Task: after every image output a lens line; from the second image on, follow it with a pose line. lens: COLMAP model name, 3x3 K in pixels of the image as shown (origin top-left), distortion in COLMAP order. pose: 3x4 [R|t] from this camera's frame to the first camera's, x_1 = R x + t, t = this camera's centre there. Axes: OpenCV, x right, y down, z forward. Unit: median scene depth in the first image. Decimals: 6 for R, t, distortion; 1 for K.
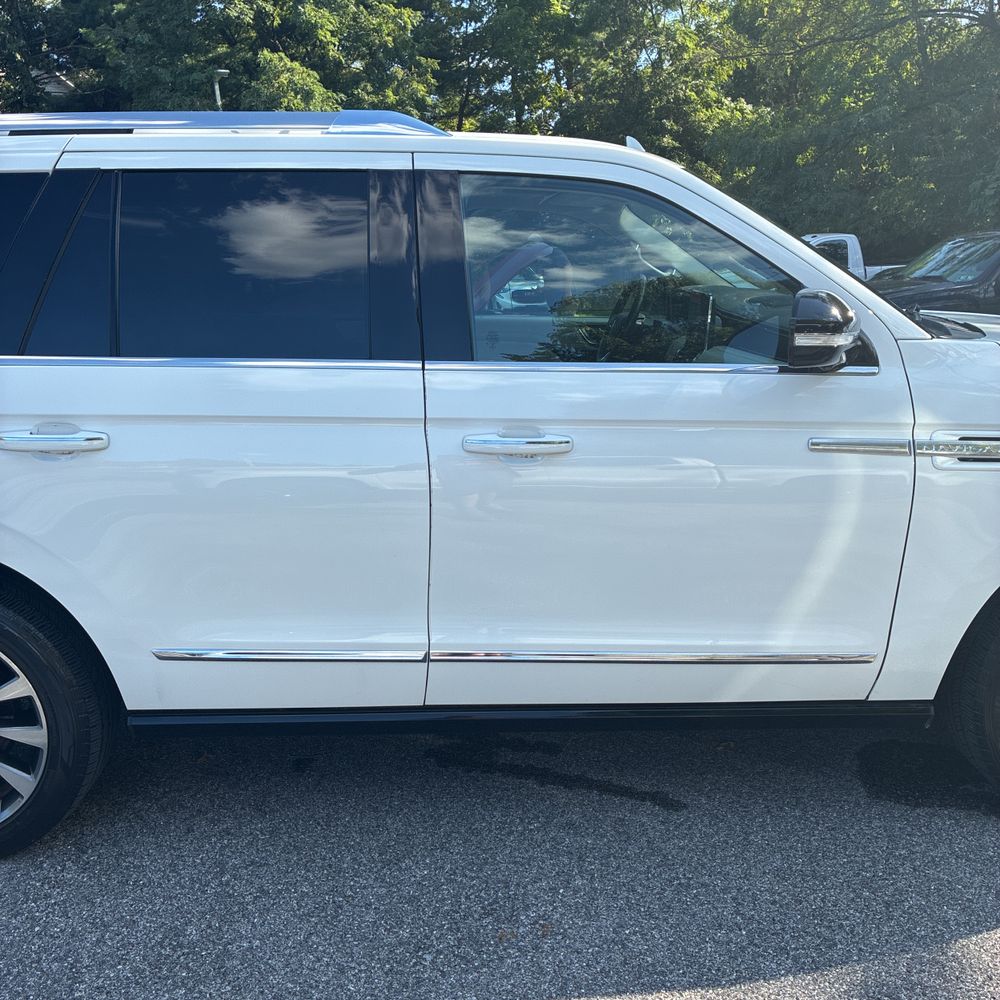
lens RADIAL K [[1014.5, 0, 497.1], [0, 1014.5, 501.2], [0, 0, 1]] dist [0.021514, 0.000000]
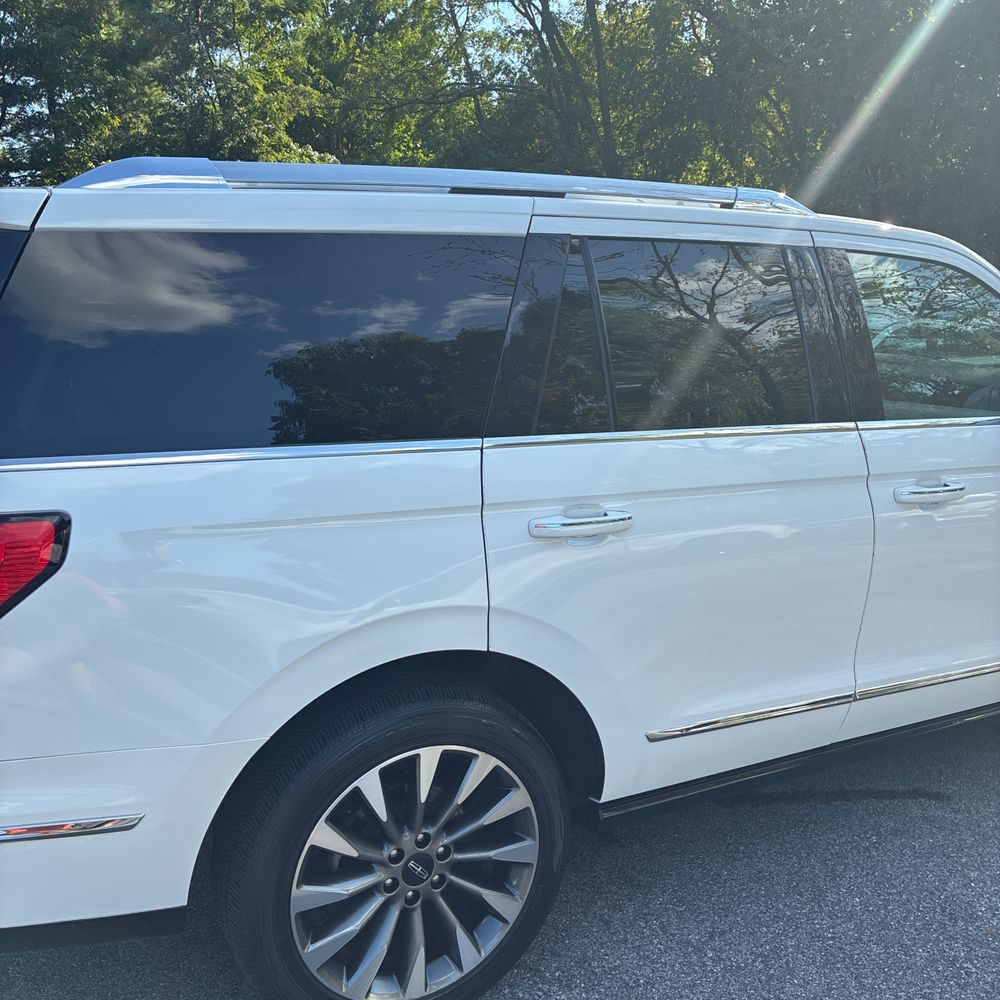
lens RADIAL K [[1014.5, 0, 495.8], [0, 1014.5, 504.5], [0, 0, 1]] dist [0.021514, 0.000000]
pose [[0.894439, -0.072899, 0.441208, -0.785938], [0.087296, 0.996105, -0.012388, -0.062270], [-0.438586, 0.049596, 0.897319, 0.172386]]
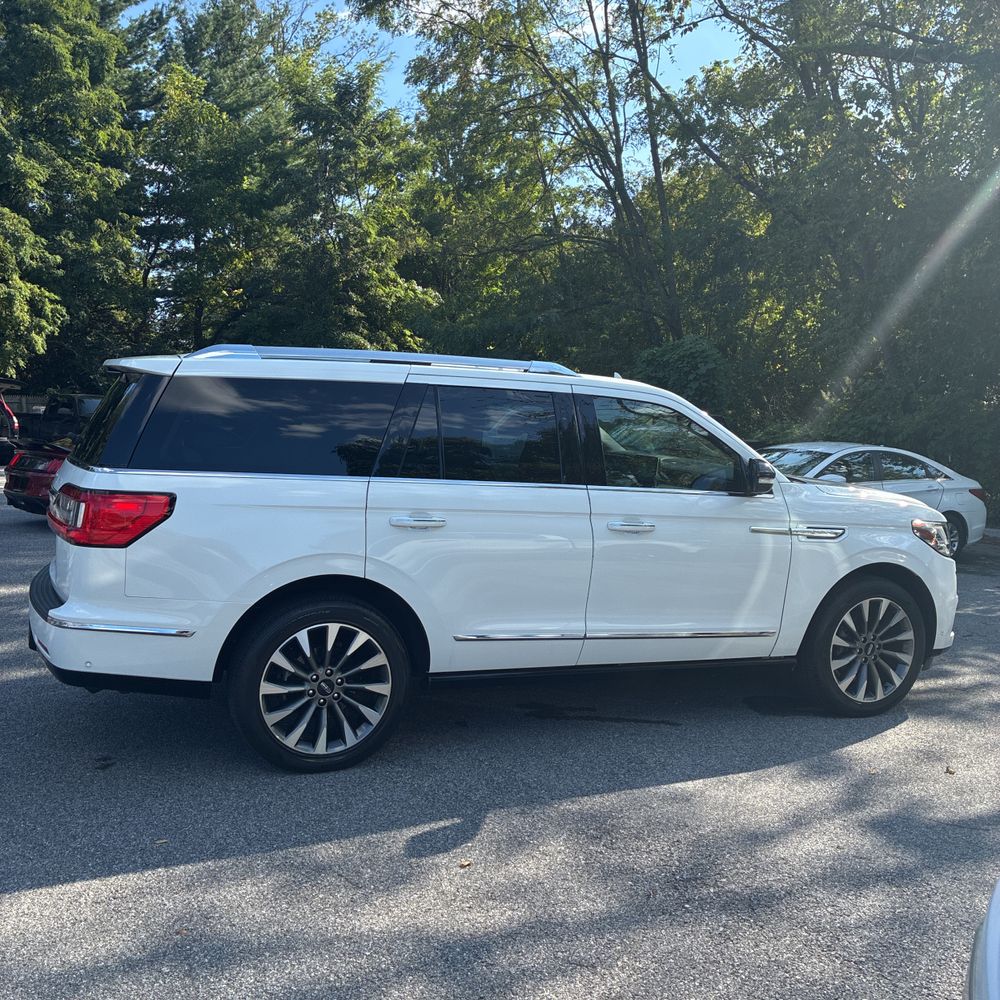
lens RADIAL K [[1014.5, 0, 499.8], [0, 1014.5, 500.3], [0, 0, 1]] dist [0.021514, 0.000000]
pose [[0.933688, 0.021169, 0.357461, -0.834594], [0.030291, 0.990004, -0.137749, 0.142831], [-0.356804, 0.139442, 0.923714, -0.698486]]
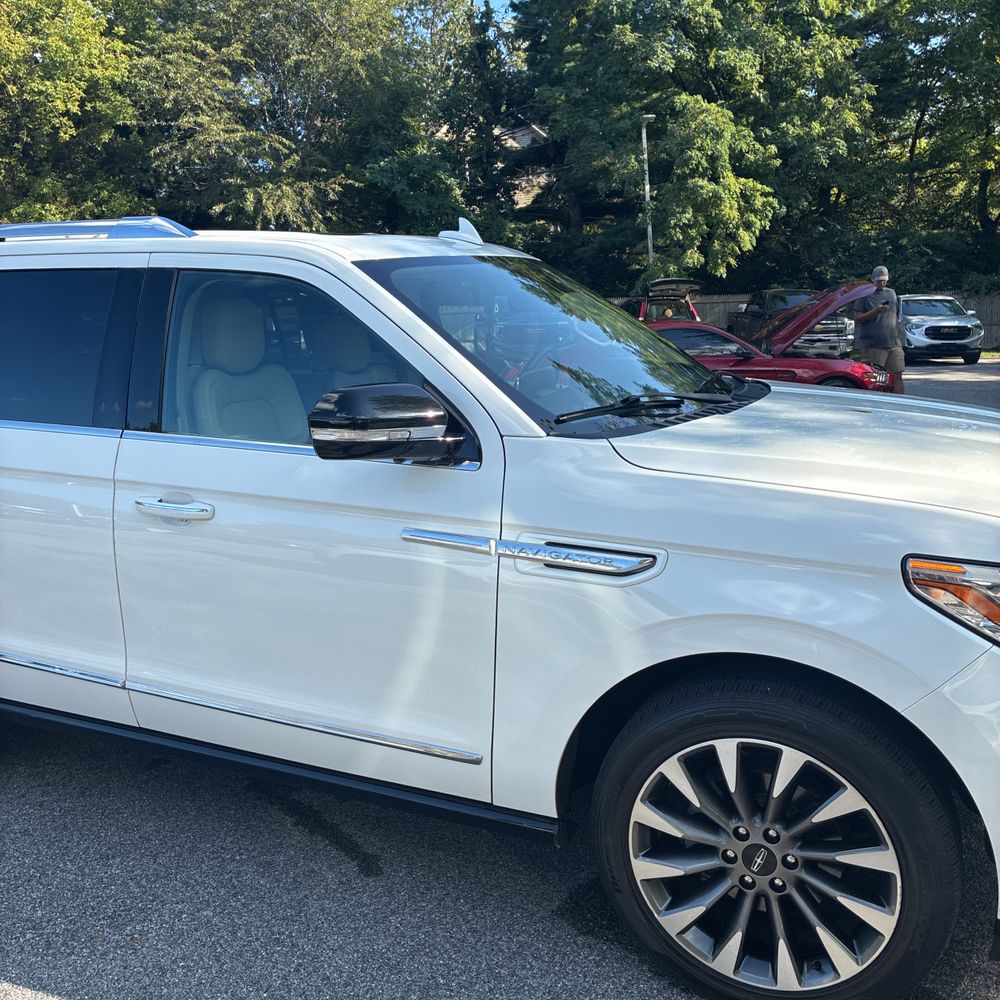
lens RADIAL K [[1014.5, 0, 498.6], [0, 1014.5, 494.1], [0, 0, 1]] dist [0.021514, 0.000000]
pose [[0.898636, 0.081455, -0.431066, 0.720336], [-0.096171, 0.995287, -0.012416, -0.080503], [0.428023, 0.052614, 0.902235, 0.112542]]
